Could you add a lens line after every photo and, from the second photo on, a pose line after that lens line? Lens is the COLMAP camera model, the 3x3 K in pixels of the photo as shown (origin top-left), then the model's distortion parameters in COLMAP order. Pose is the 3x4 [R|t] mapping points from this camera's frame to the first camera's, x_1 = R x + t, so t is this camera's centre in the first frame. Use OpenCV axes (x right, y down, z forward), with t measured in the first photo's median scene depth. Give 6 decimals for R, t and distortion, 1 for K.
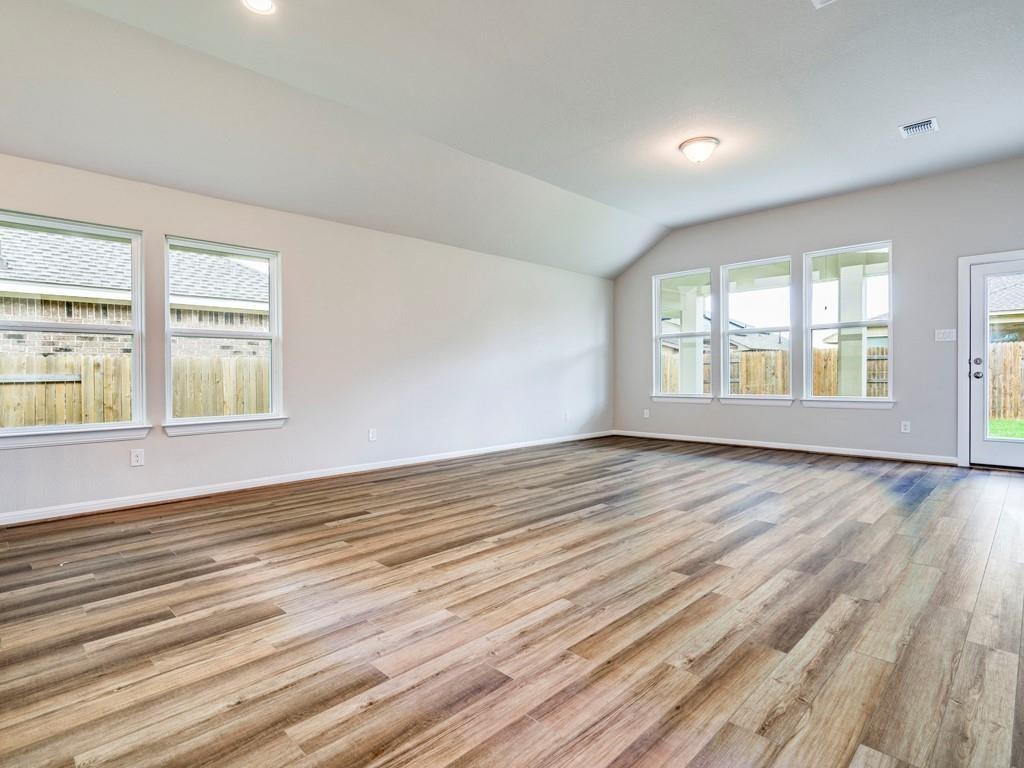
lens RADIAL K [[525.6, 0, 516.2], [0, 525.6, 388.2], [0, 0, 1]] dist [0.002286, -0.001642]
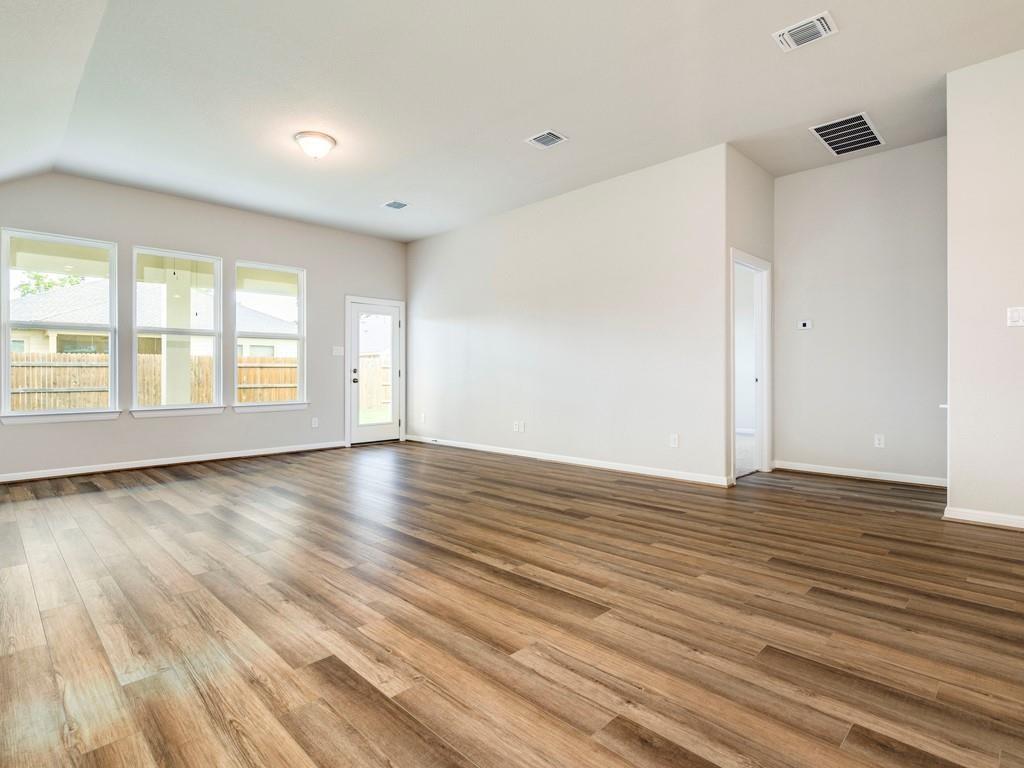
lens RADIAL K [[525.6, 0, 514.0], [0, 525.6, 378.0], [0, 0, 1]] dist [0.002286, -0.001642]
pose [[0.010692, 0.005685, 0.999927, -1.101060], [0.033601, 0.999417, -0.006042, -0.019771], [-0.999378, 0.033663, 0.010495, 1.167866]]
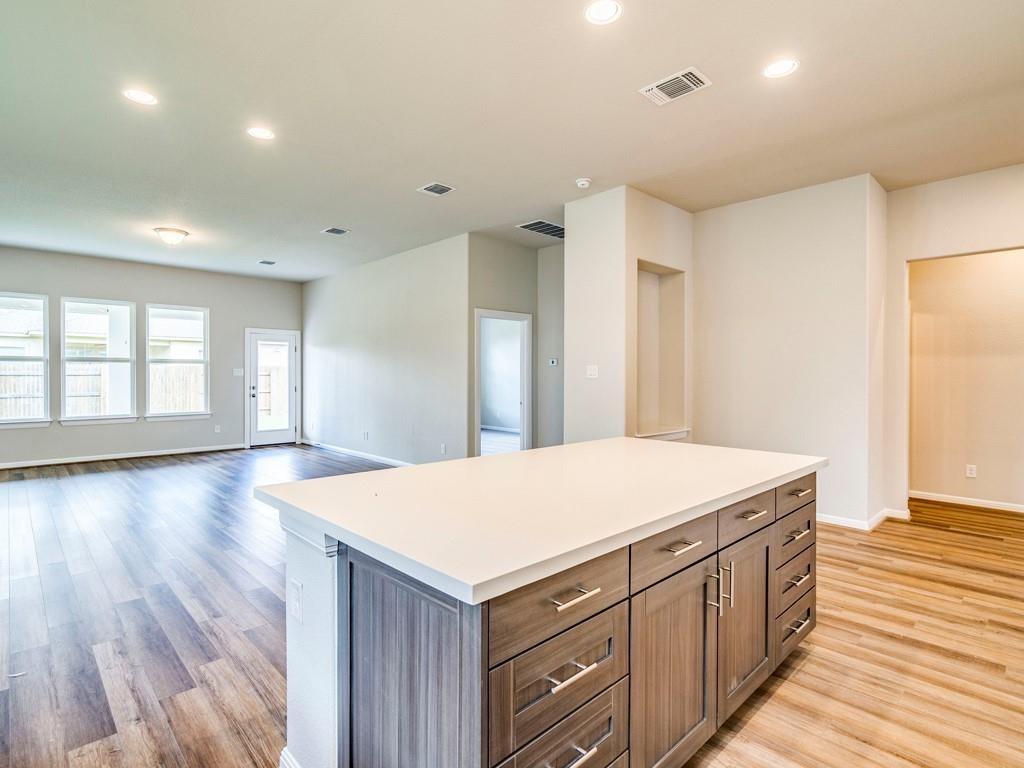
lens RADIAL K [[525.6, 0, 496.8], [0, 525.6, 382.4], [0, 0, 1]] dist [0.002286, -0.001642]
pose [[0.053405, -0.004818, 0.998561, -1.738667], [0.023834, 0.999710, 0.003549, -0.116529], [-0.998288, 0.023611, 0.053504, 0.198791]]
